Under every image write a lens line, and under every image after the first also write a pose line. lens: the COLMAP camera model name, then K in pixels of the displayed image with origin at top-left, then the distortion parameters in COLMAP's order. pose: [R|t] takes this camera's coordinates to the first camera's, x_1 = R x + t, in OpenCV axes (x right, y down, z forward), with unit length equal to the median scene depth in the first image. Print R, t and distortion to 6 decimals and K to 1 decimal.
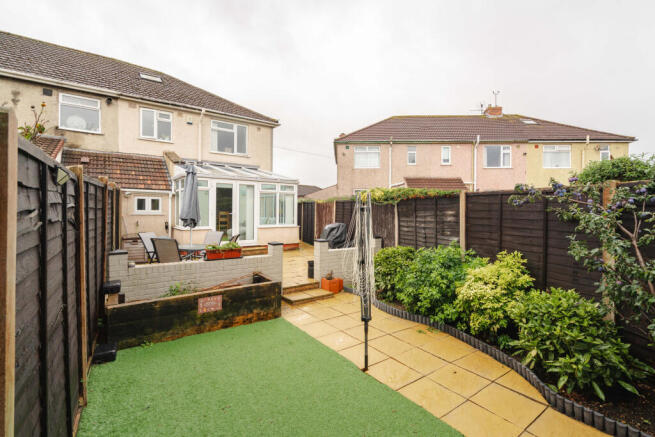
lens RADIAL K [[302.3, 0, 328.2], [0, 302.3, 217.0], [0, 0, 1]] dist [-0.006478, 0.001168]
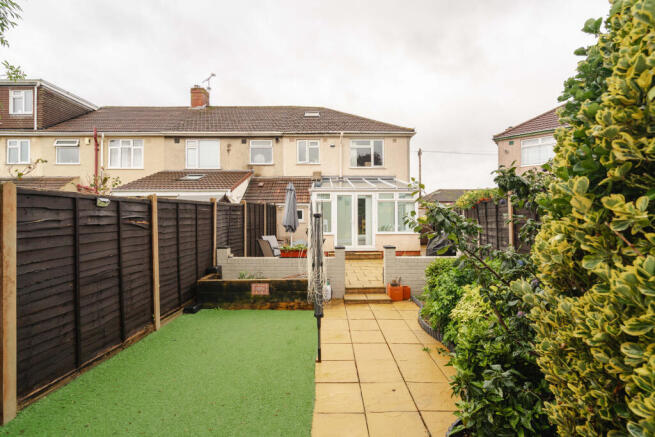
lens RADIAL K [[302.3, 0, 341.4], [0, 302.3, 223.4], [0, 0, 1]] dist [-0.006478, 0.001168]
pose [[0.813327, -0.003284, -0.581798, 0.296687], [-0.000069, 0.999984, -0.005741, 0.002788], [0.581807, 0.004710, 0.813313, 0.053174]]
